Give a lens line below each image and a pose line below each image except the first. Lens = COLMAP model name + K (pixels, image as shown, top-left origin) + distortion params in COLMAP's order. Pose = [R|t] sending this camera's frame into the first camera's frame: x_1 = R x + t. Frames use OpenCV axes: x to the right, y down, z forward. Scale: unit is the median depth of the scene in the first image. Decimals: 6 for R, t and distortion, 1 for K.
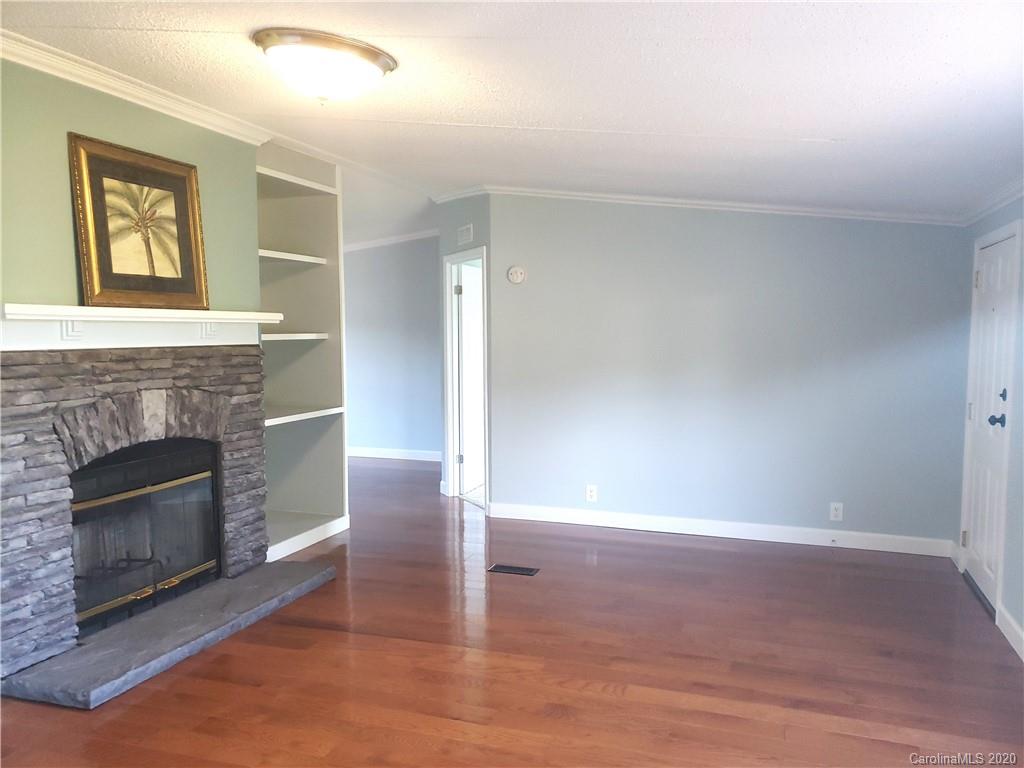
lens RADIAL K [[813.9, 0, 514.4], [0, 813.9, 402.7], [0, 0, 1]] dist [0.128772, -0.141939]
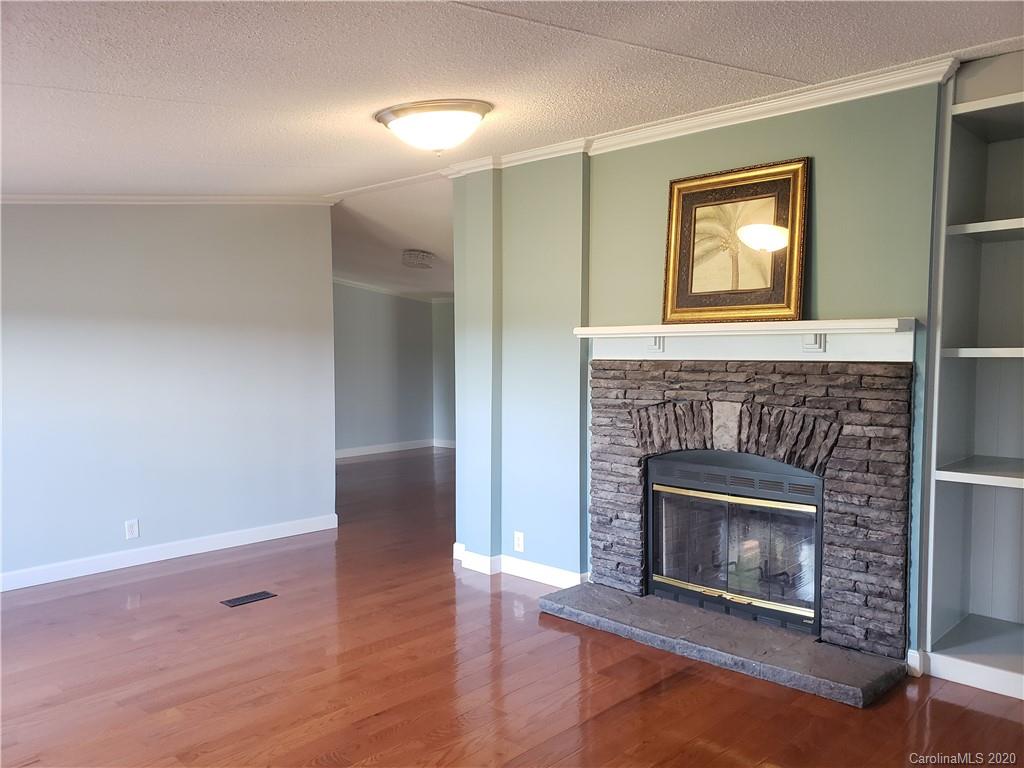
lens RADIAL K [[813.9, 0, 514.4], [0, 813.9, 402.7], [0, 0, 1]] dist [0.128772, -0.141939]
pose [[-0.408173, 0.072531, -0.910019, 0.614999], [-0.074733, 0.990838, 0.112493, -0.112561], [0.909841, 0.113925, -0.399013, 1.204825]]
